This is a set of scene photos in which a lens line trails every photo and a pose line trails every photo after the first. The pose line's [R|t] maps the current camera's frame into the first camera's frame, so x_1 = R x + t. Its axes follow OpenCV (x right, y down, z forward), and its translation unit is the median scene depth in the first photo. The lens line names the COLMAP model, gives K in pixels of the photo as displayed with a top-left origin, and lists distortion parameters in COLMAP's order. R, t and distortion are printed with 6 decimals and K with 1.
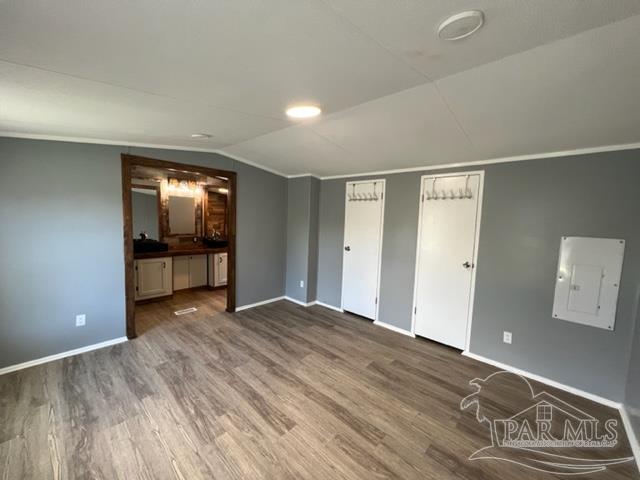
lens RADIAL K [[256.8, 0, 318.9], [0, 256.8, 238.8], [0, 0, 1]] dist [-0.002220, 0.001162]
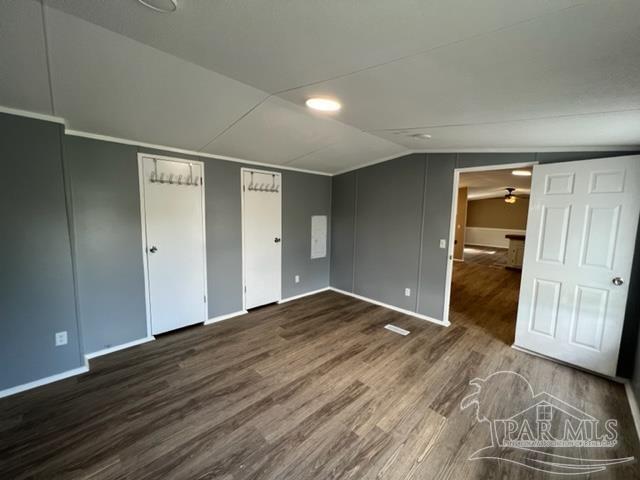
lens RADIAL K [[256.8, 0, 318.8], [0, 256.8, 240.2], [0, 0, 1]] dist [-0.002220, 0.001162]
pose [[0.043261, -0.146701, 0.988234, -0.809831], [0.064767, 0.987491, 0.143756, -0.085734], [-0.996962, 0.057786, 0.052221, 0.721128]]
